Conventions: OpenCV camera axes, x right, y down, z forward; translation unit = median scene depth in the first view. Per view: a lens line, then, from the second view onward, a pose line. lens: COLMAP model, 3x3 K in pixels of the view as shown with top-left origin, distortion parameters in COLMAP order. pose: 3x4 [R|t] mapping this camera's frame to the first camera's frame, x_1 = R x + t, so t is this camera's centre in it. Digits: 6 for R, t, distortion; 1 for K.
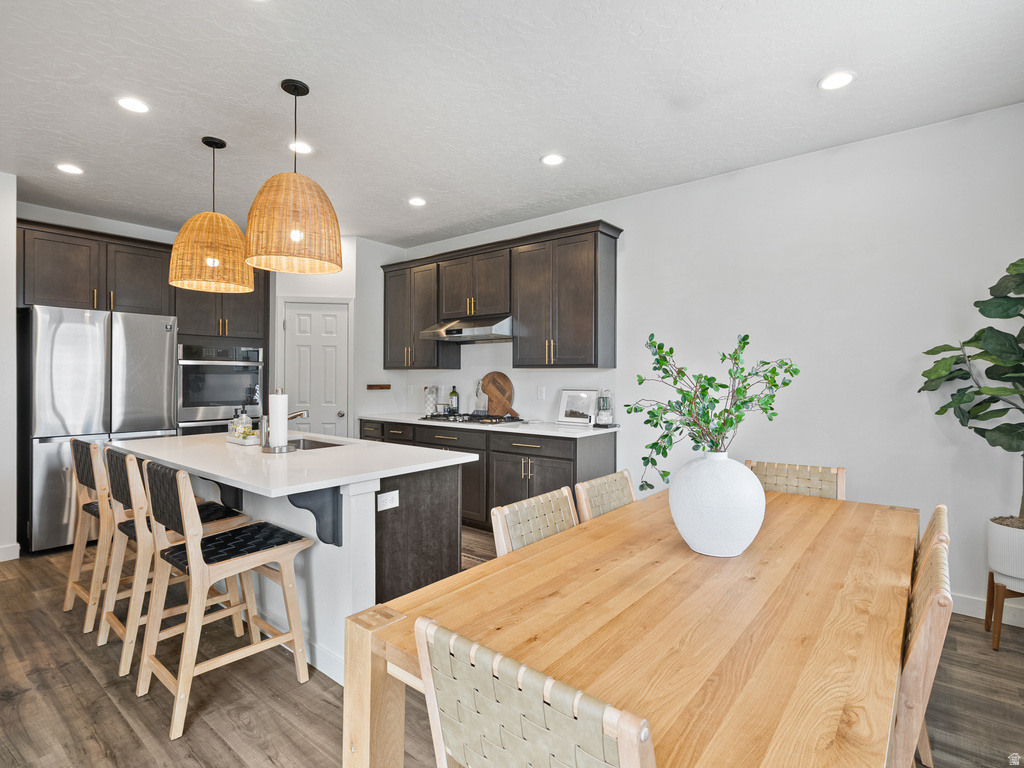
lens RADIAL K [[519.8, 0, 503.0], [0, 519.8, 371.8], [0, 0, 1]] dist [0.003798, 0.001650]
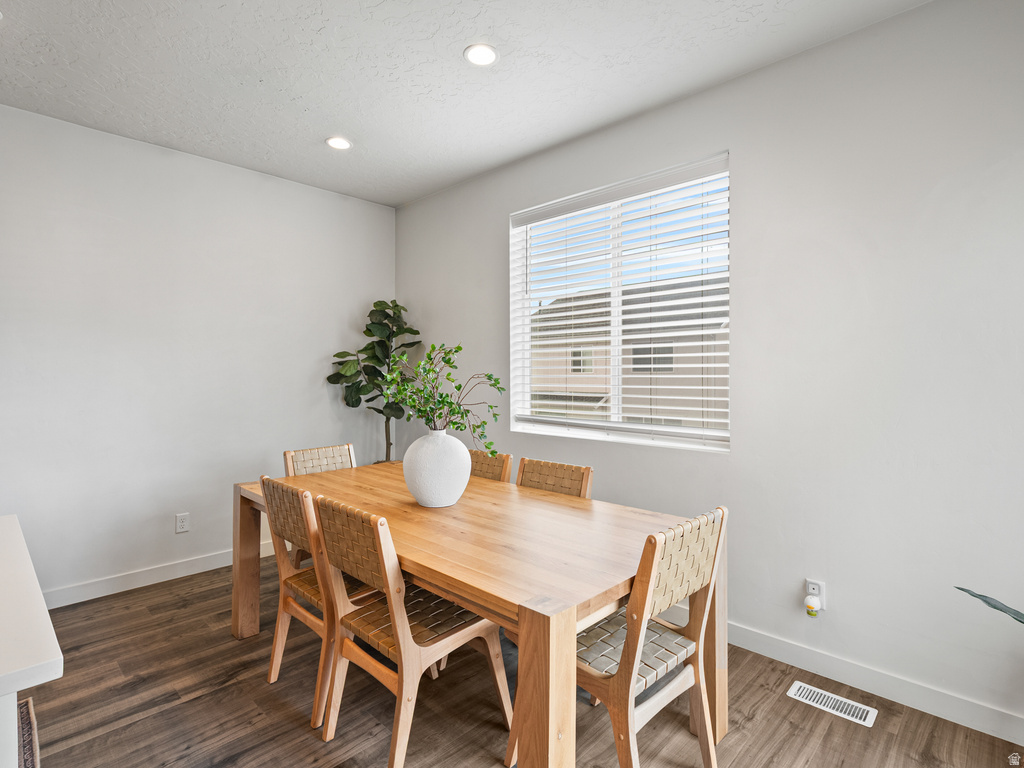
lens RADIAL K [[519.8, 0, 509.4], [0, 519.8, 380.8], [0, 0, 1]] dist [0.003798, 0.001650]
pose [[0.081619, -0.015056, 0.996550, -0.385862], [-0.006796, 0.999854, 0.015663, 0.002041], [-0.996640, -0.008051, 0.081505, 0.300279]]
